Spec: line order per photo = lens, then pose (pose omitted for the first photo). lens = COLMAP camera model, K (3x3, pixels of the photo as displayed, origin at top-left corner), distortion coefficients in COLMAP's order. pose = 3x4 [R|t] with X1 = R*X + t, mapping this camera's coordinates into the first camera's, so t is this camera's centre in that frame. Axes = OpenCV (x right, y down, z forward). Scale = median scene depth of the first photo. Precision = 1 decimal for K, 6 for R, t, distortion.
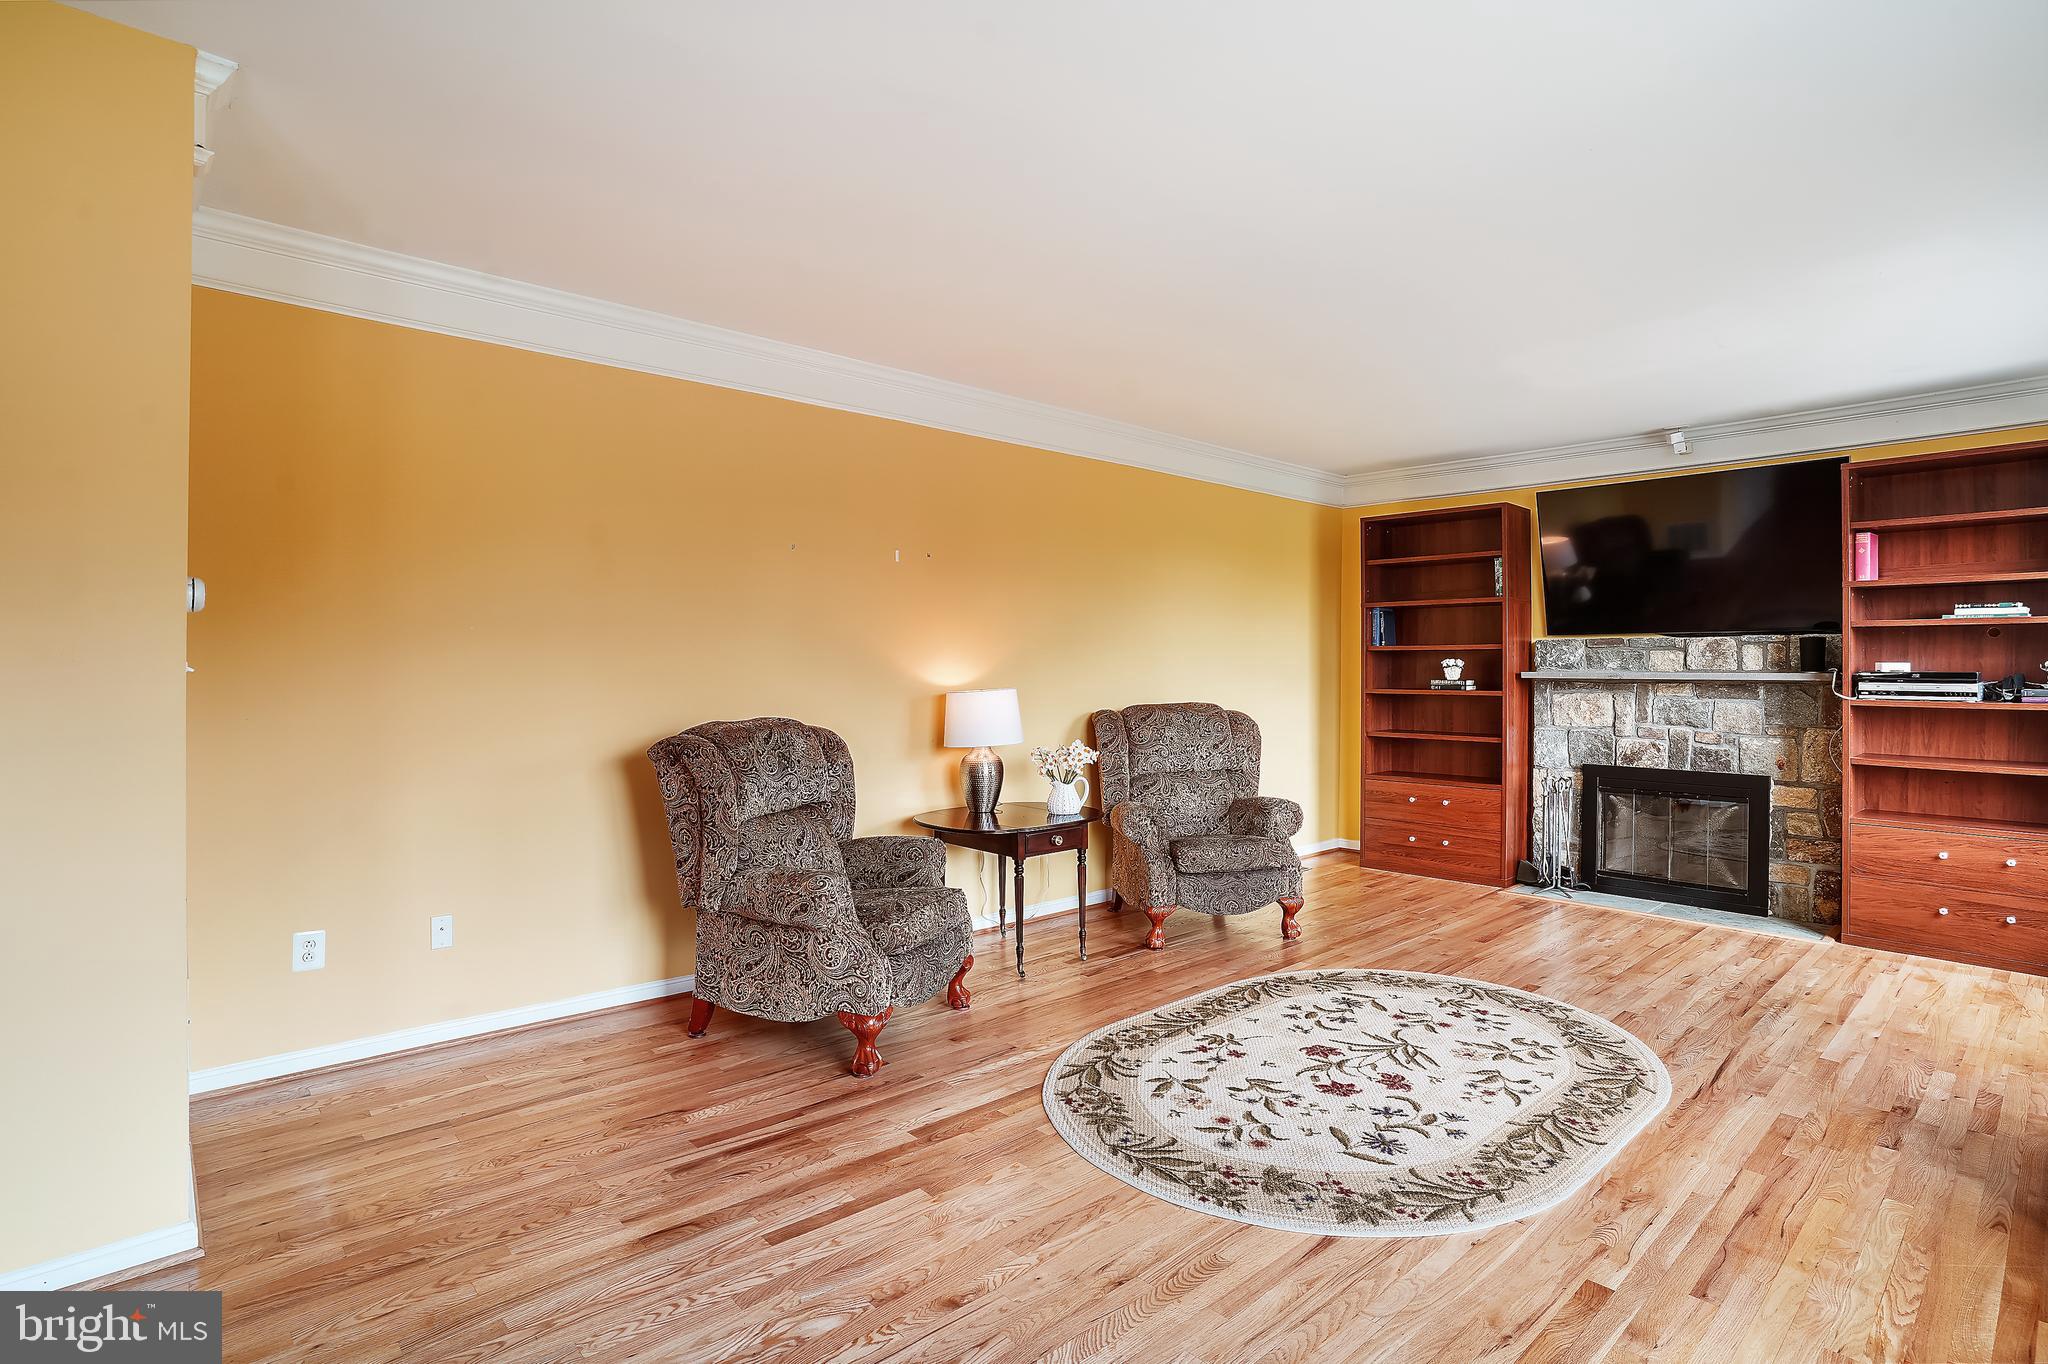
lens RADIAL K [[1043.0, 0, 1024.0], [0, 1043.0, 682.0], [0, 0, 1]] dist [-0.001575, -0.000035]
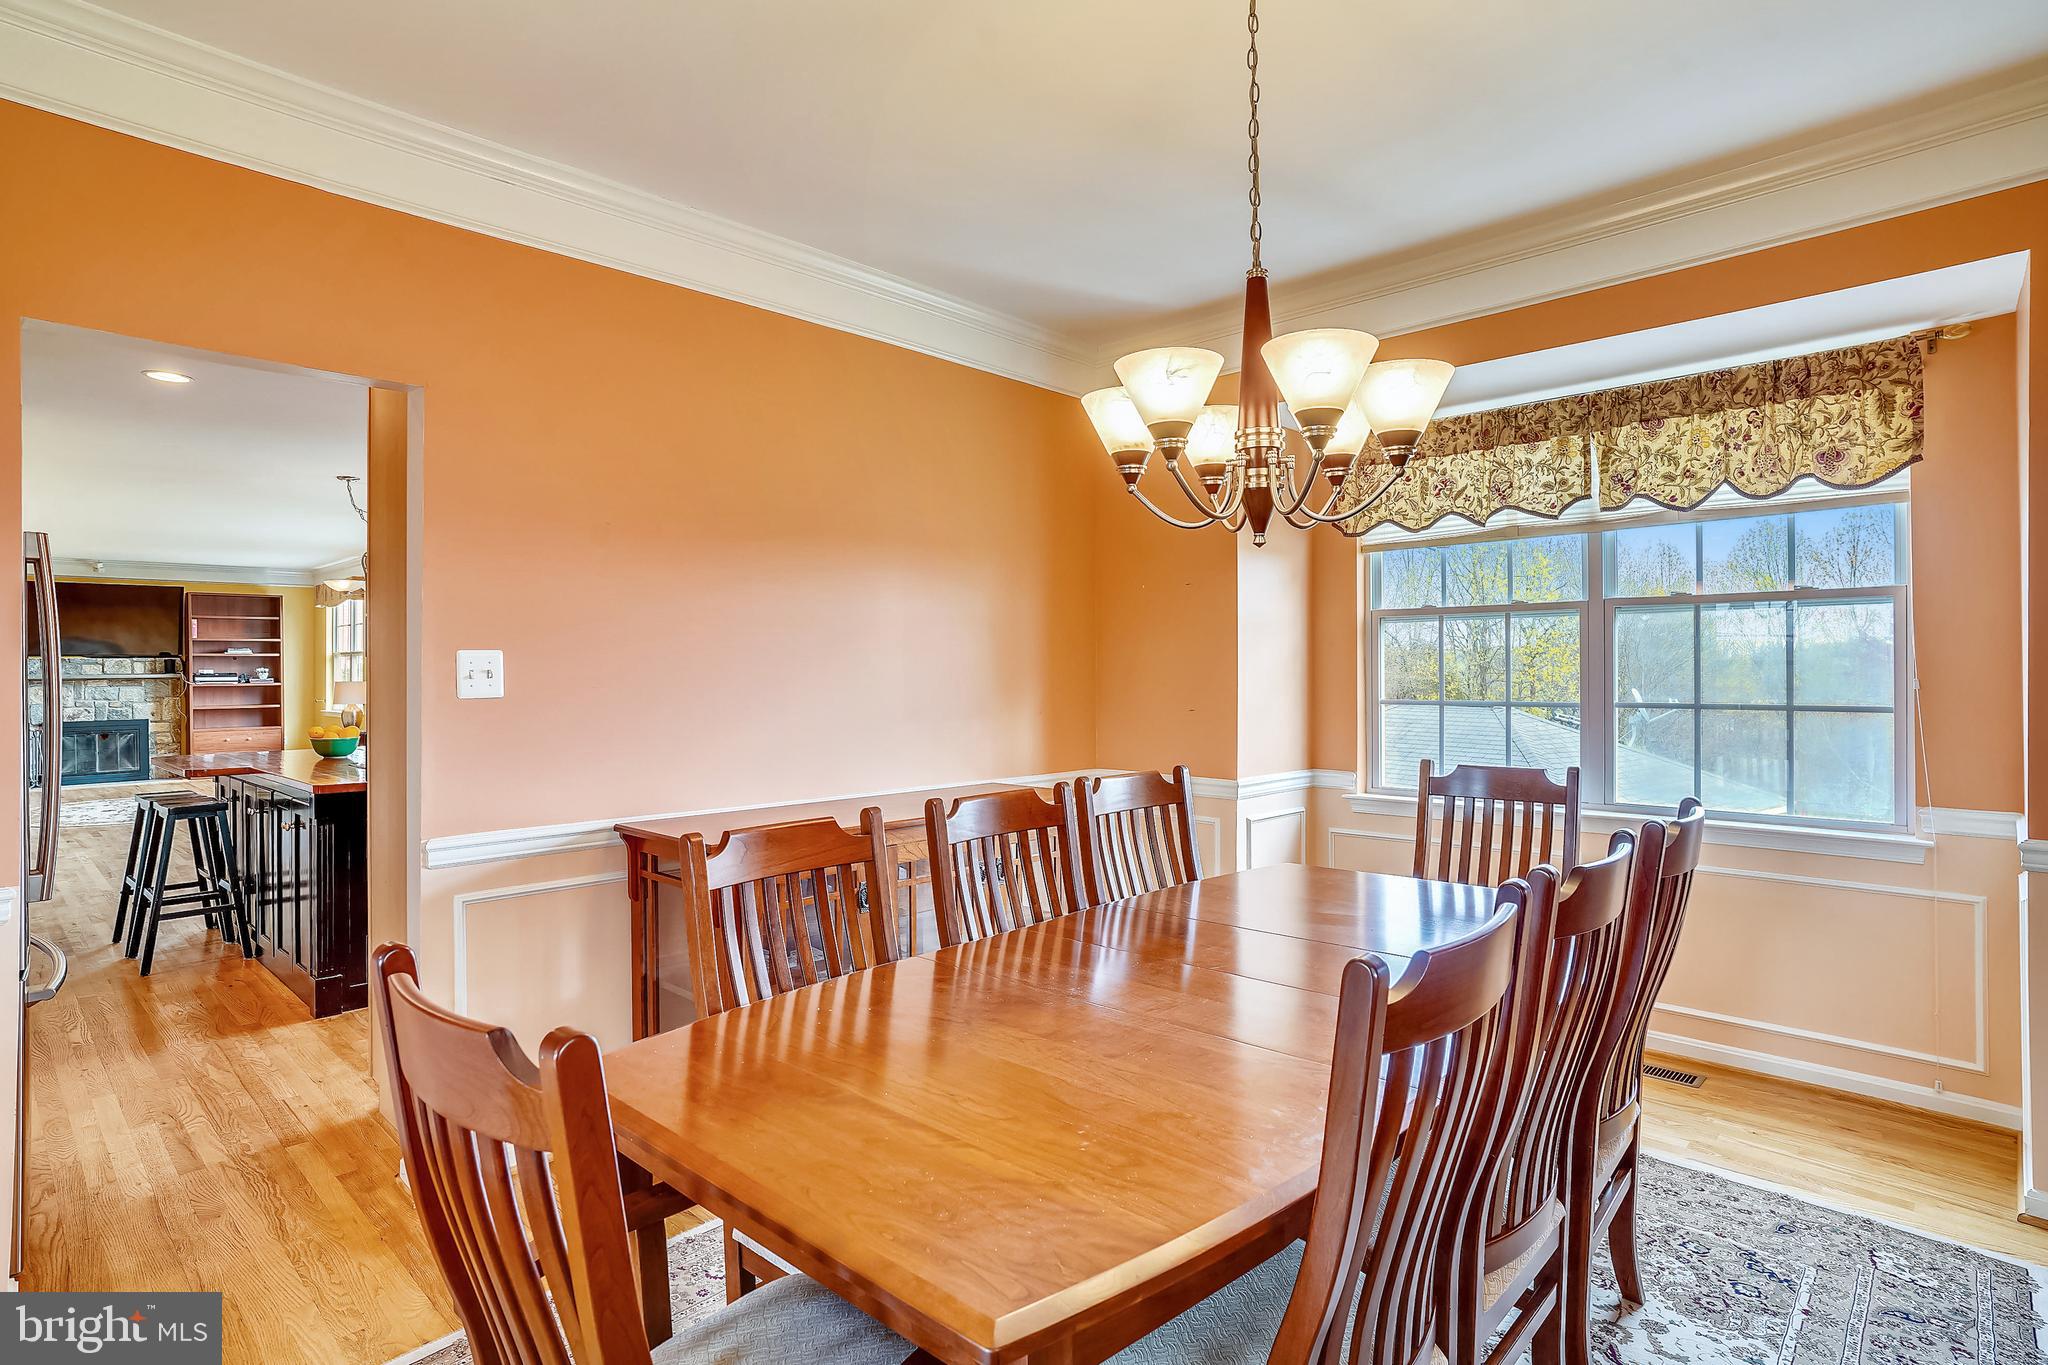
lens RADIAL K [[1031.9, 0, 1024.0], [0, 1031.9, 682.5], [0, 0, 1]] dist [-0.071254, 0.044244]
pose [[-0.062605, -0.013922, 0.997941, -1.943619], [0.023708, 0.999600, 0.015432, 0.024870], [-0.997757, 0.024626, -0.062250, -0.959935]]
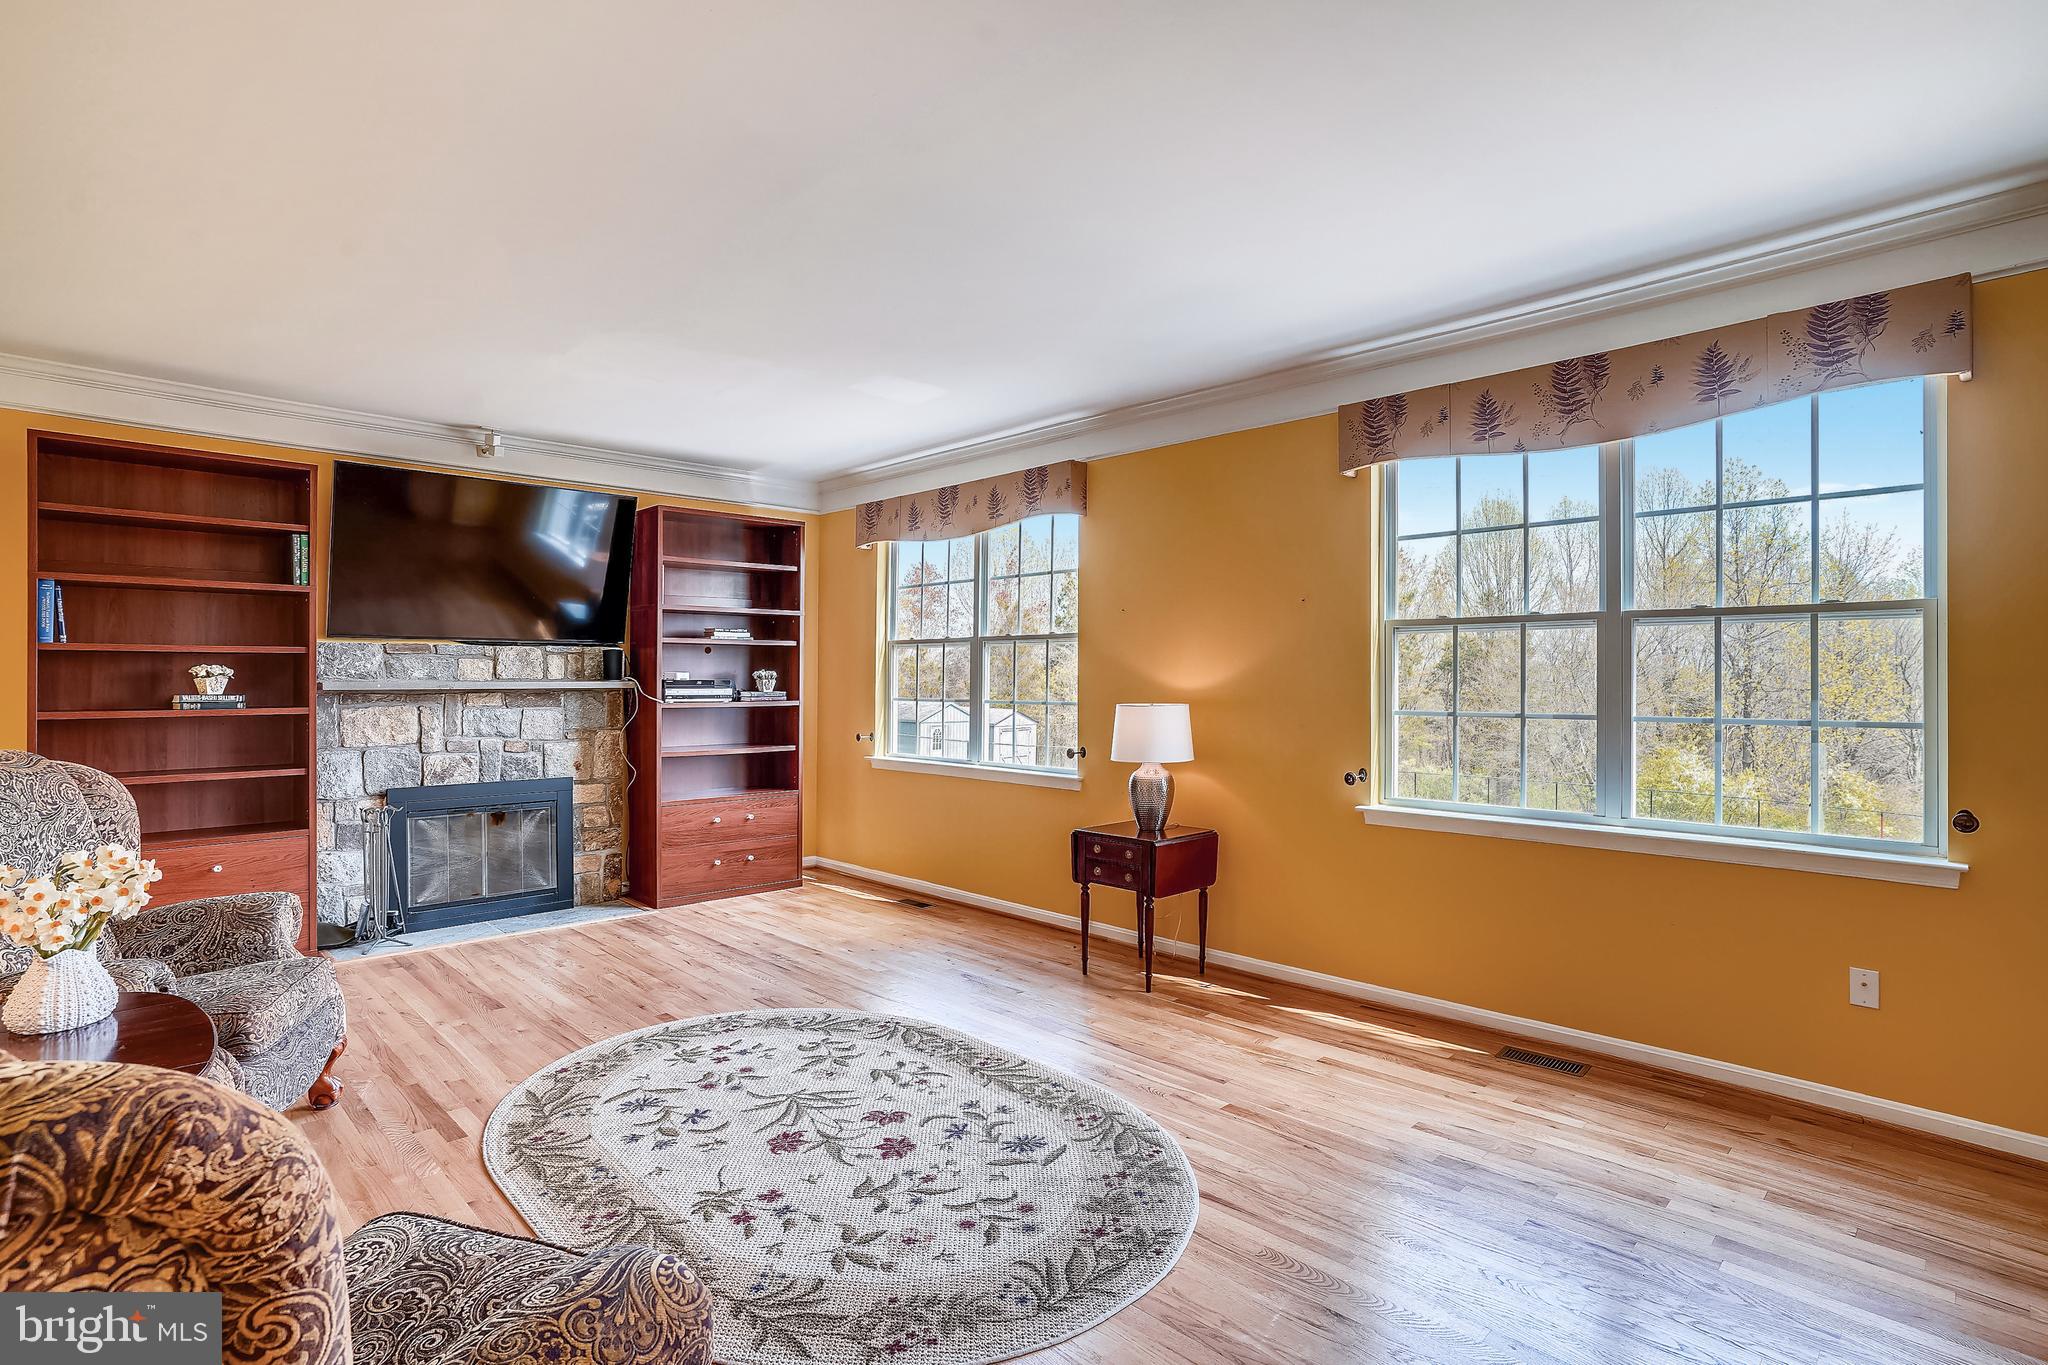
lens RADIAL K [[1031.9, 0, 1024.0], [0, 1031.9, 682.5], [0, 0, 1]] dist [-0.071254, 0.044244]
pose [[-0.054704, -0.006900, 0.998479, -0.431839], [0.014873, 0.999860, 0.007724, -0.010485], [-0.998392, 0.015273, -0.054594, 0.701133]]
